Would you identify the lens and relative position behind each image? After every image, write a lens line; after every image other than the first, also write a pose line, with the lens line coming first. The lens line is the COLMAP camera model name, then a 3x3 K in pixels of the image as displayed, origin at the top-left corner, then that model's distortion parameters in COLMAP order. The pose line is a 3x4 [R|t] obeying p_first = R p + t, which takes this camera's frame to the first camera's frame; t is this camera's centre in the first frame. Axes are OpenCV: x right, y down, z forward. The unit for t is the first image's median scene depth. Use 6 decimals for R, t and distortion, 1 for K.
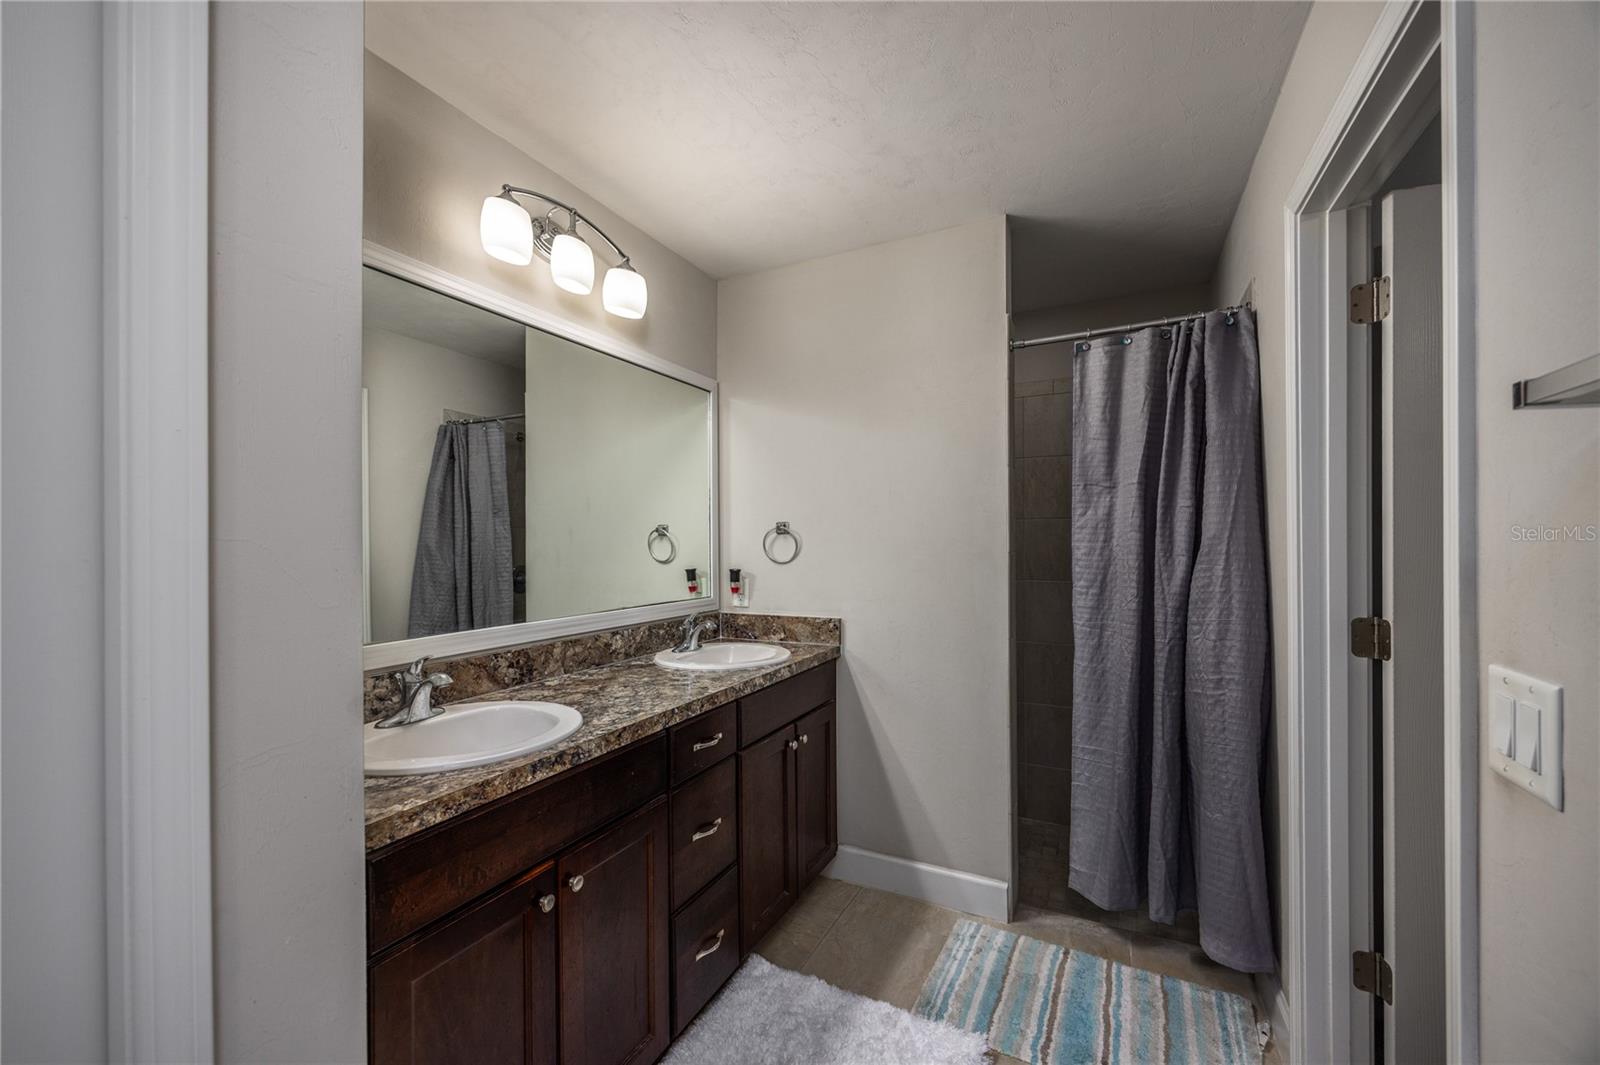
lens RADIAL K [[628.4, 0, 804.6], [0, 628.4, 552.4], [0, 0, 1]] dist [0.000437, 0.000238]
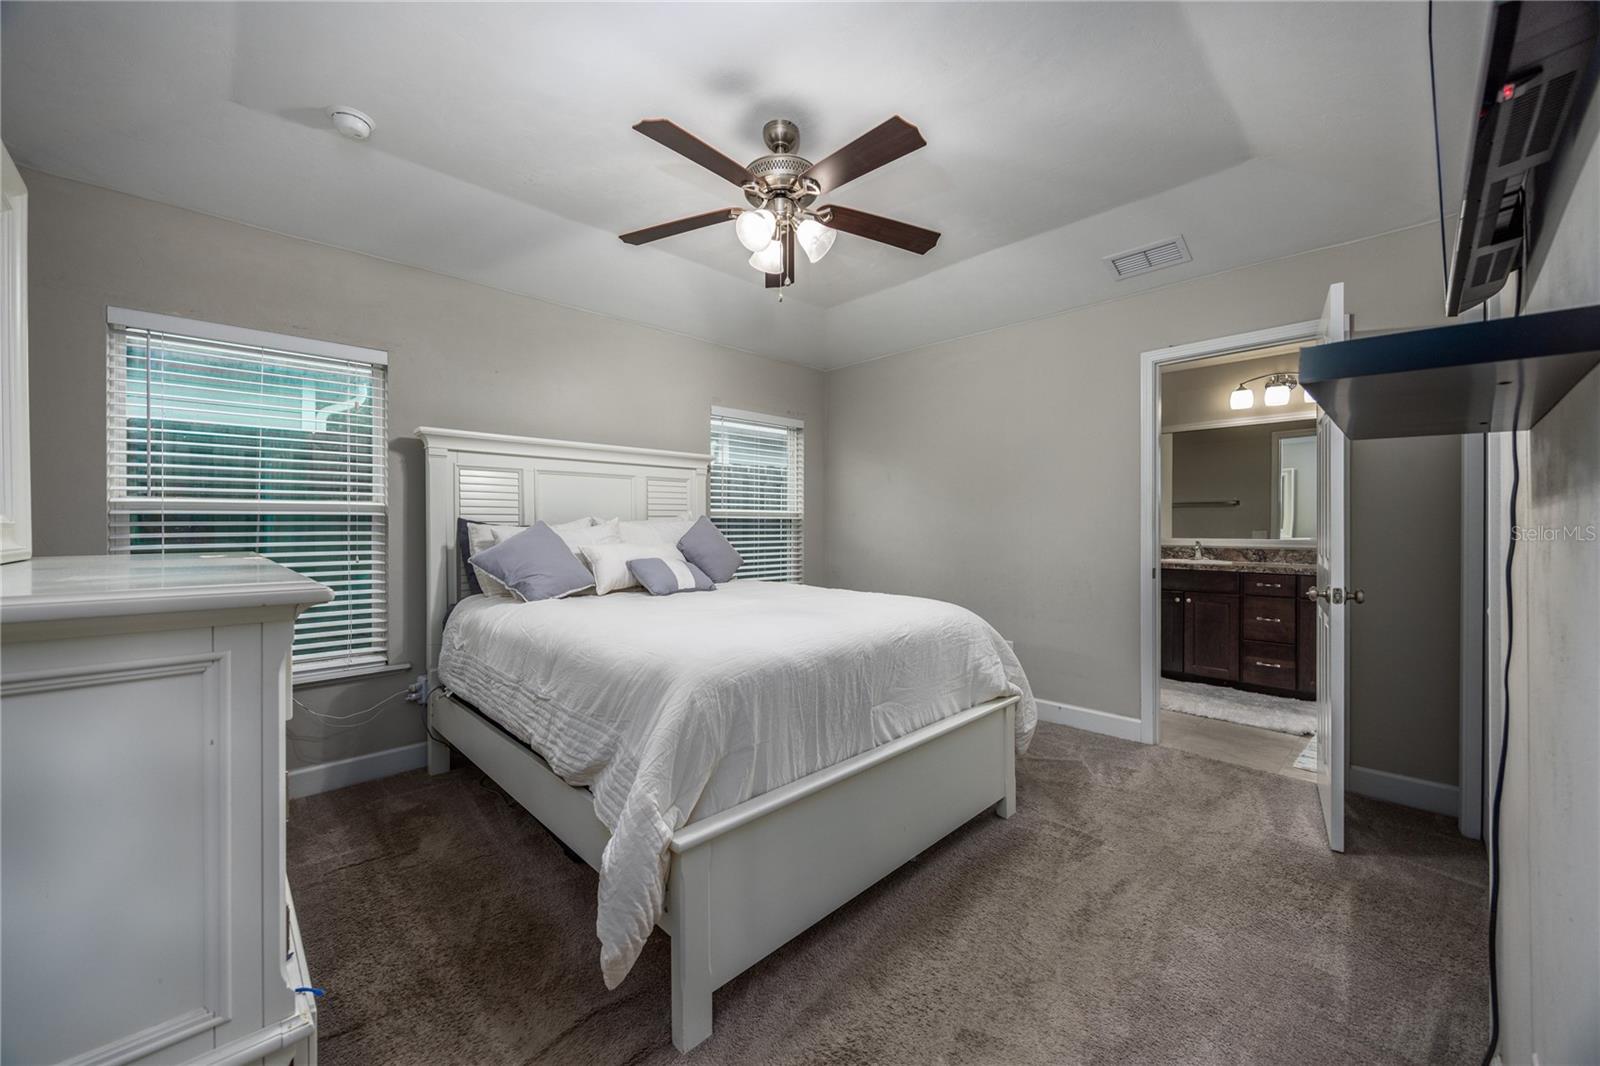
lens RADIAL K [[614.2, 0, 792.5], [0, 614.2, 528.4], [0, 0, 1]] dist [-0.001839, 0.000031]
pose [[-0.339400, 0.007814, -0.940610, 2.828906], [-0.008507, 0.999899, 0.011376, 0.048757], [0.940604, 0.011863, -0.339300, -0.002099]]
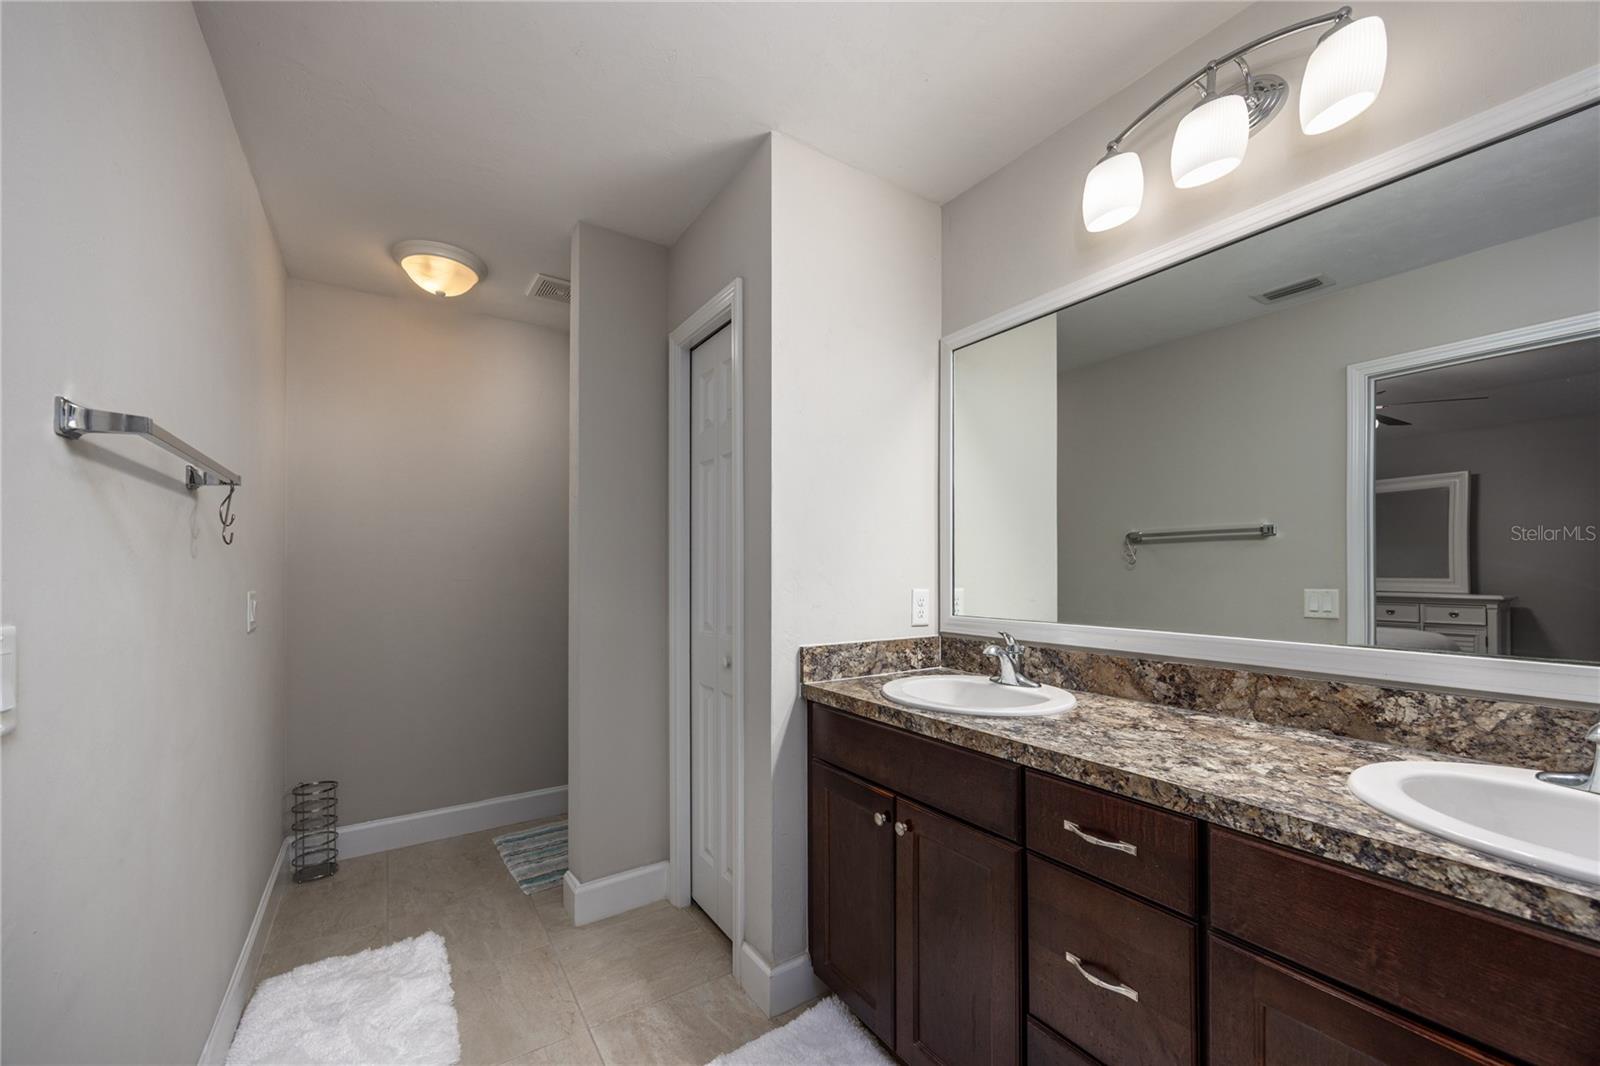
lens RADIAL K [[628.4, 0, 804.6], [0, 628.4, 552.9], [0, 0, 1]] dist [0.000437, 0.000238]
pose [[-0.497696, -0.014866, -0.867224, 0.533646], [-0.007099, 0.999889, -0.013066, 0.022319], [0.867322, -0.000346, -0.497747, 1.020542]]
